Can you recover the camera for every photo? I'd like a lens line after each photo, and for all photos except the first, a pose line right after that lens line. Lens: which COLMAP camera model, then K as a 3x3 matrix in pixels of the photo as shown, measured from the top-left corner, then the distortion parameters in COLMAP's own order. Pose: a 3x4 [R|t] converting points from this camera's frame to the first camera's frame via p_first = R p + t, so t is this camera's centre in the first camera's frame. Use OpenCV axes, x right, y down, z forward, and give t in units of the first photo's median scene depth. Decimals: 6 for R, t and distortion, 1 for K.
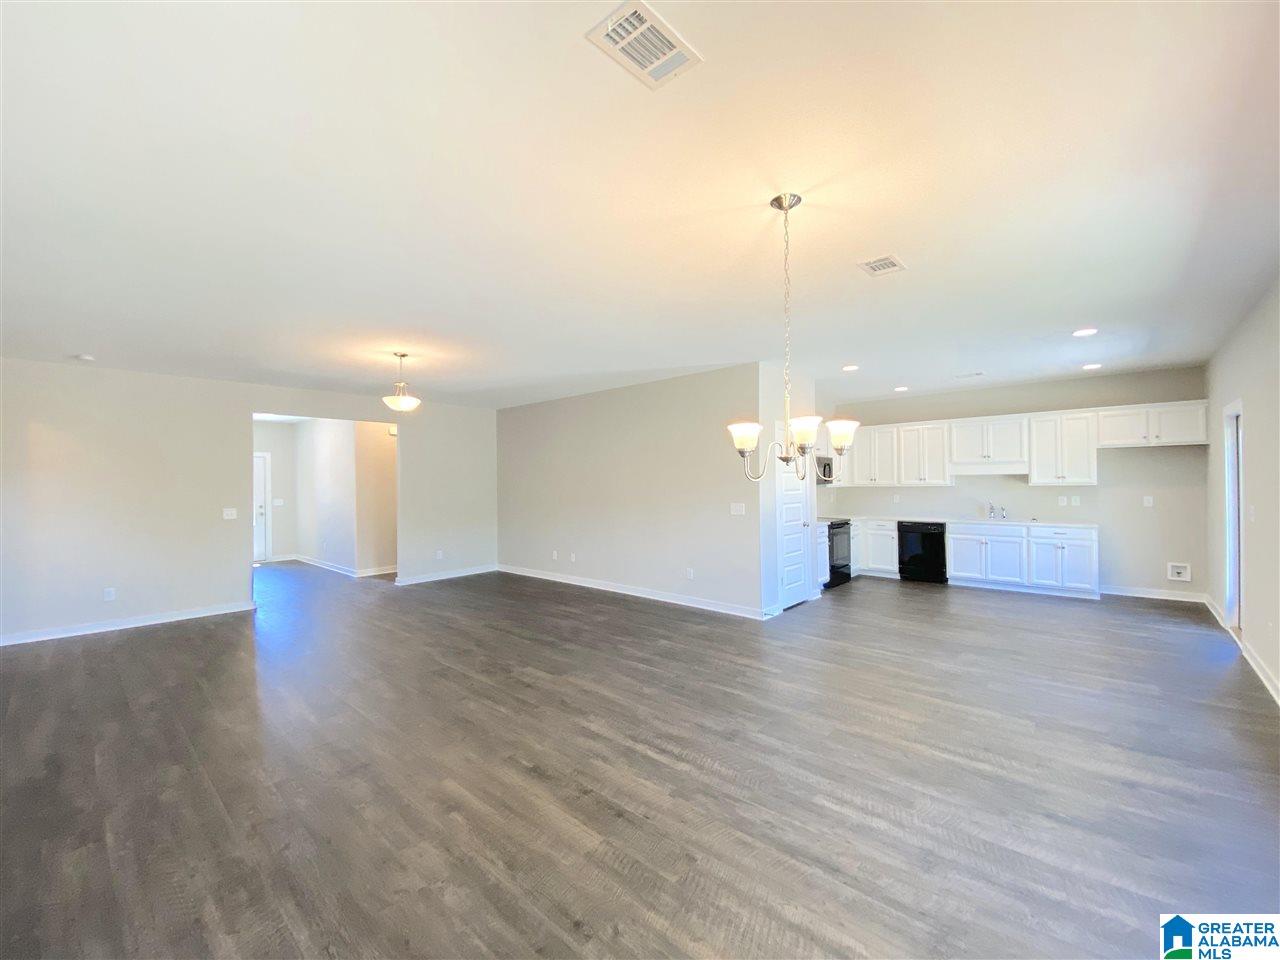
lens RADIAL K [[525.0, 0, 640.0], [0, 525.0, 480.0], [0, 0, 1]] dist [0.012768, -0.012617]
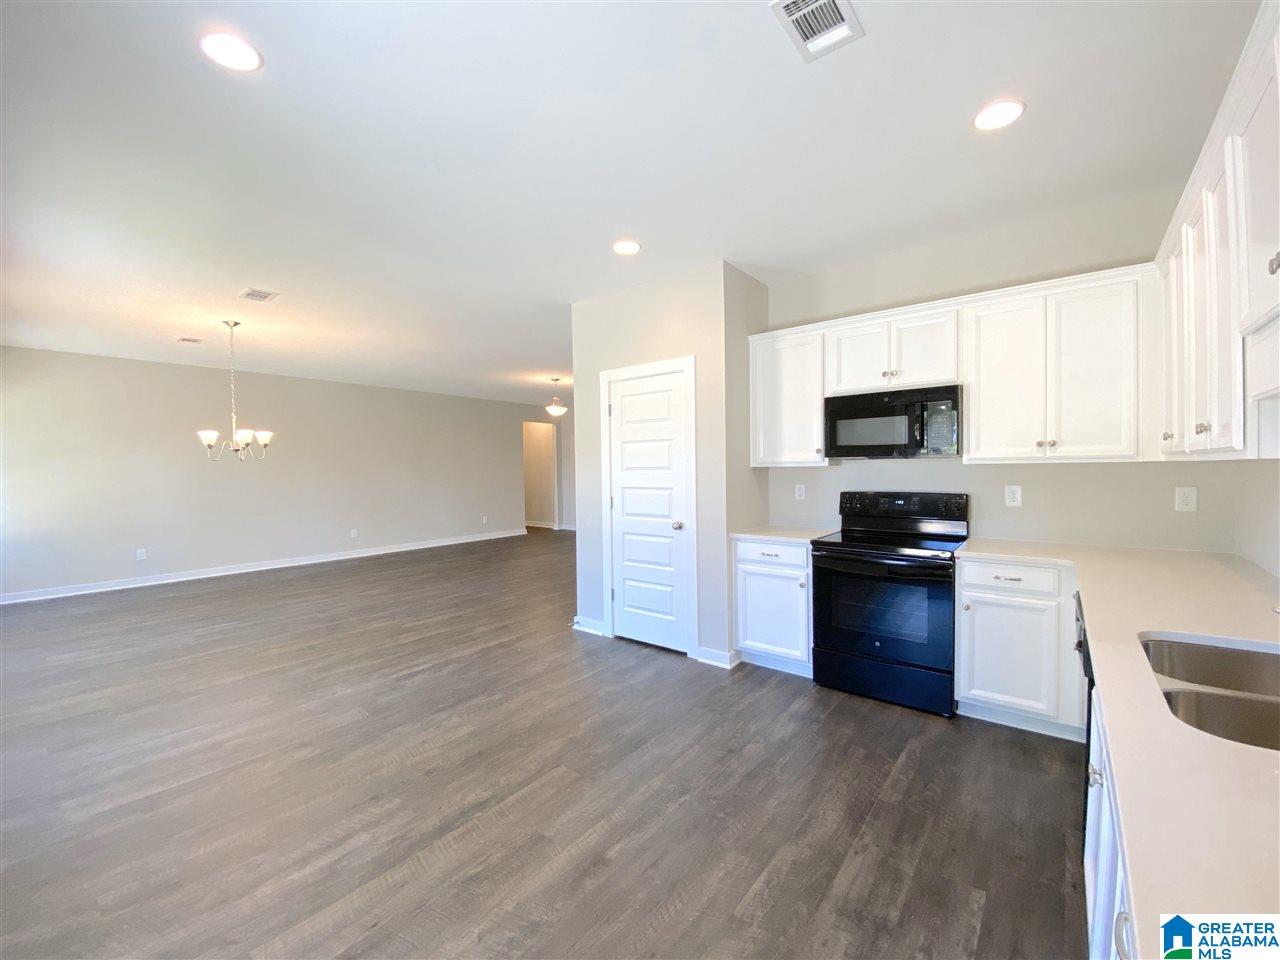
lens RADIAL K [[526.4, 0, 679.8], [0, 526.4, 479.7], [0, 0, 1]] dist [-0.034397, -0.000087]
pose [[0.108578, 0.036061, -0.993434, 2.258722], [0.011146, 0.999235, 0.037490, 0.016261], [0.994025, -0.015144, 0.108093, 2.310961]]
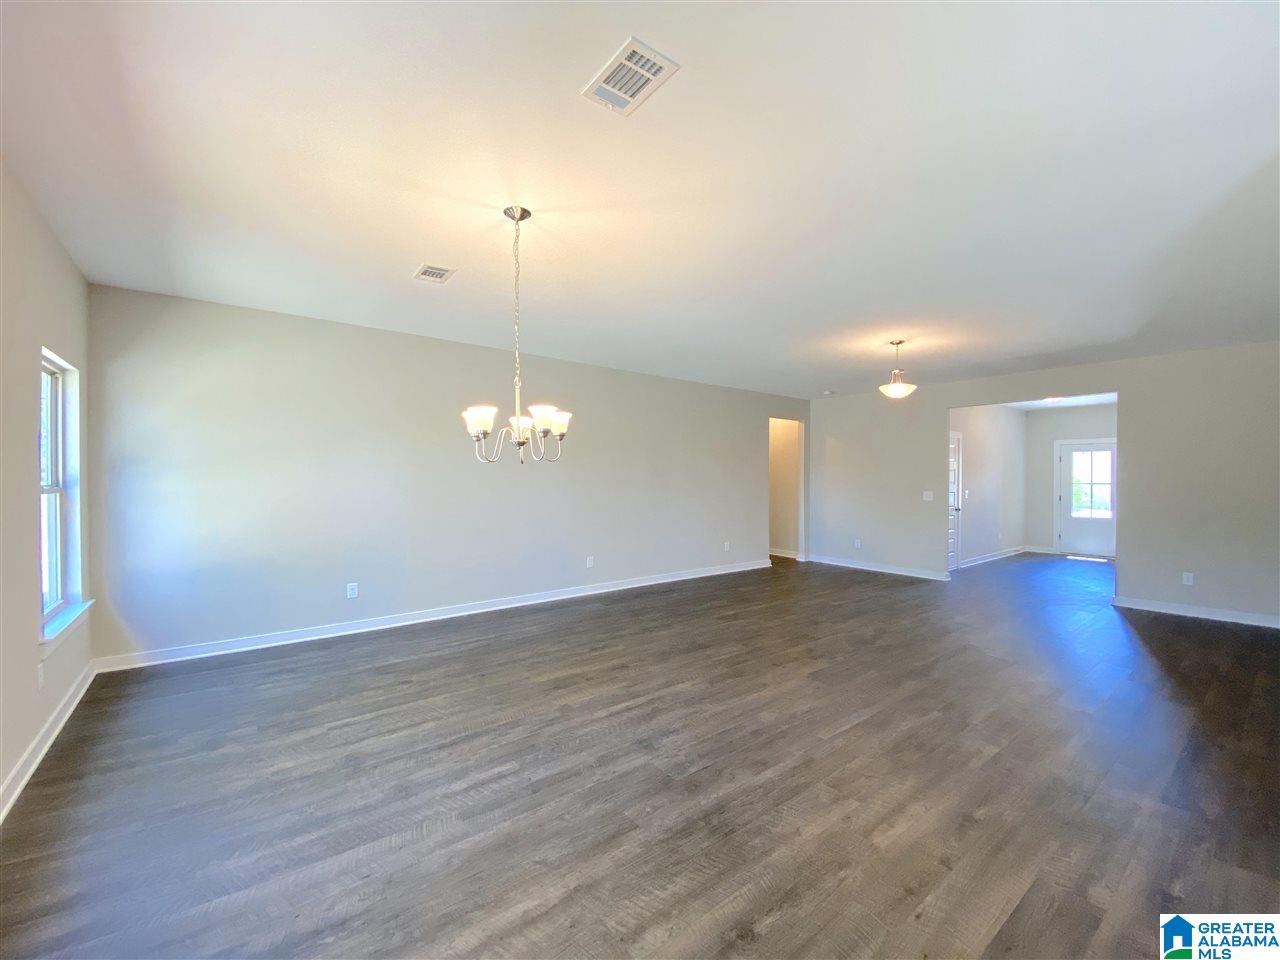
lens RADIAL K [[527.1, 0, 635.3], [0, 527.1, 478.8], [0, 0, 1]] dist [0.041638, -0.026942]
pose [[-0.187074, 0.017590, -0.982188, 1.253927], [-0.003494, 0.999821, 0.018571, 0.013016], [0.982340, 0.006906, -0.186979, 1.352951]]
